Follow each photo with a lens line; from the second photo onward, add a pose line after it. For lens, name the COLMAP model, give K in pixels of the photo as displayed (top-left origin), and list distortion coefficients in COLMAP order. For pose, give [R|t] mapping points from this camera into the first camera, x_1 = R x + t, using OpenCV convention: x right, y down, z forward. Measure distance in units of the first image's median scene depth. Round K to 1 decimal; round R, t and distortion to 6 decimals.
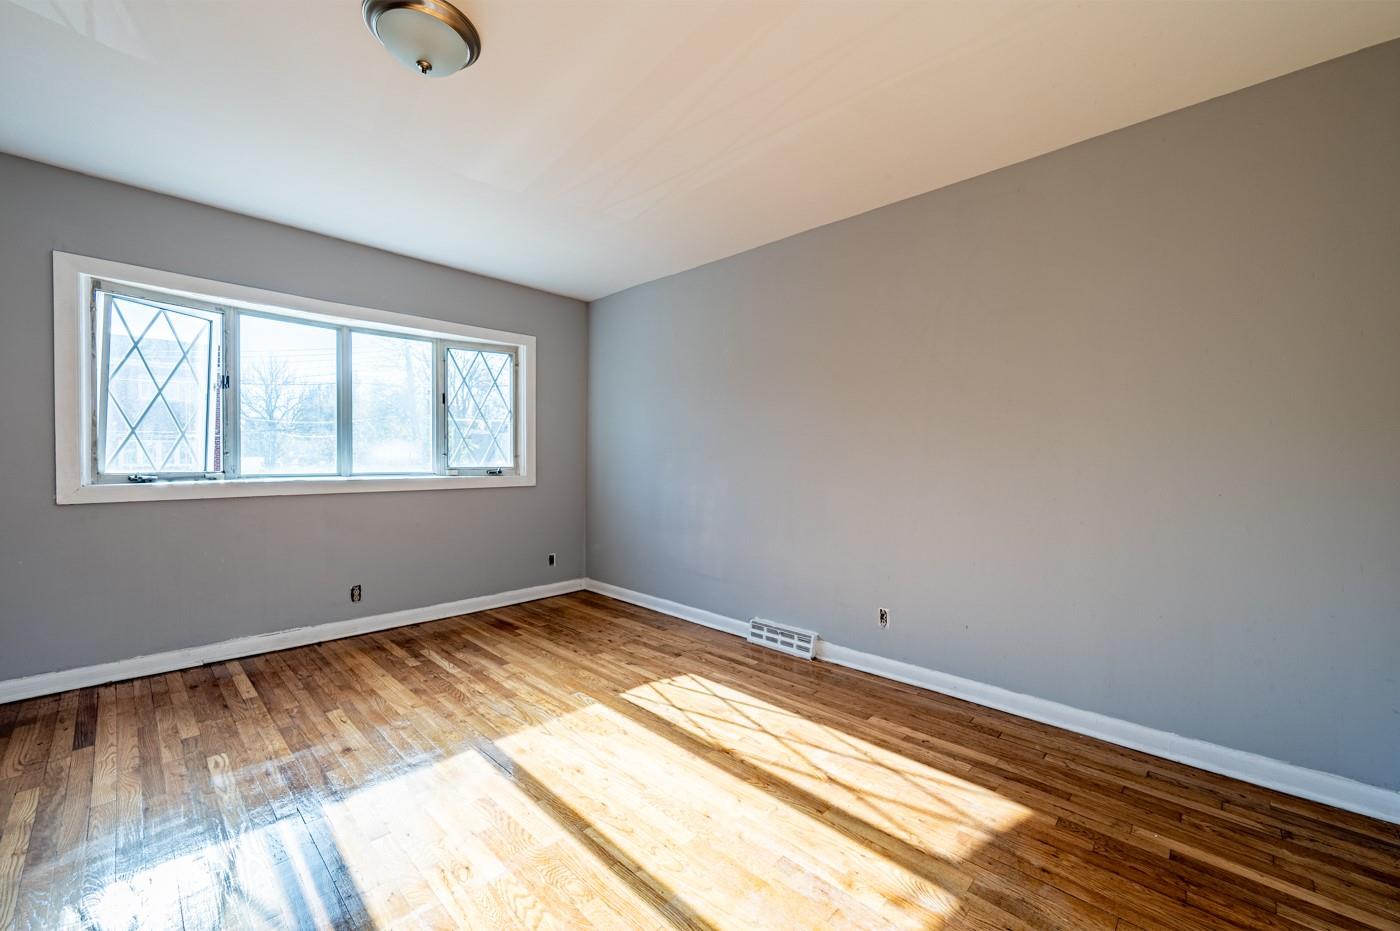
lens RADIAL K [[549.4, 0, 703.8], [0, 549.4, 464.3], [0, 0, 1]] dist [-0.000468, -0.000098]
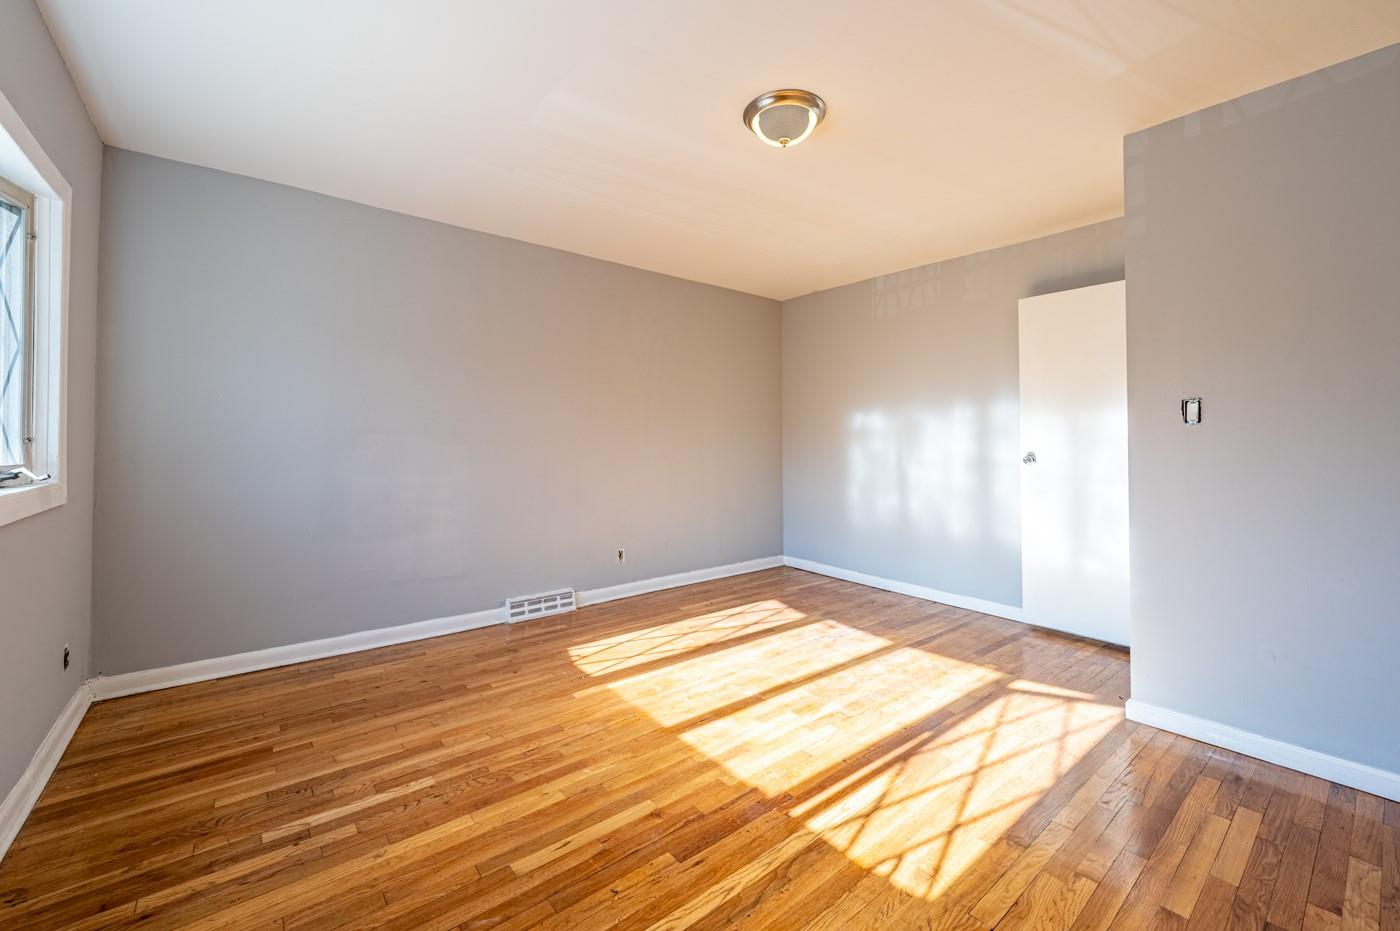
lens RADIAL K [[568.4, 0, 701.9], [0, 568.4, 448.3], [0, 0, 1]] dist [0.000535, 0.000051]
pose [[0.132565, -0.019436, 0.990984, -0.966473], [0.007479, 0.999799, 0.018608, -0.017491], [-0.991146, 0.004945, 0.132683, 0.546964]]
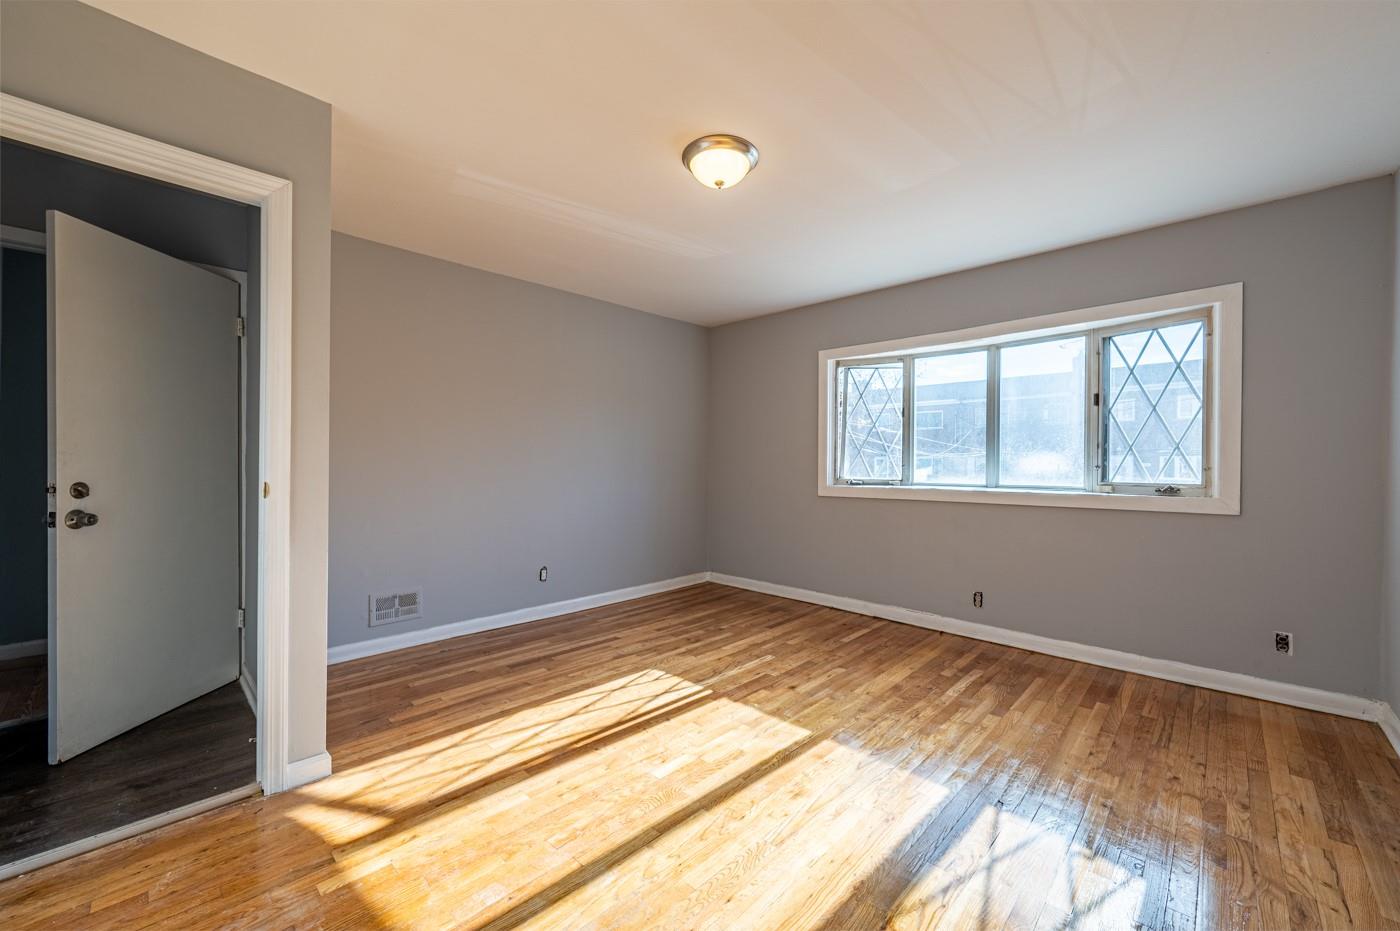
lens RADIAL K [[549.4, 0, 703.8], [0, 549.4, 464.3], [0, 0, 1]] dist [-0.000468, -0.000098]
pose [[-0.007675, -0.008275, -0.999936, 0.461041], [-0.018579, 0.999794, -0.008131, -0.004586], [0.999798, 0.018515, -0.007827, 0.523564]]
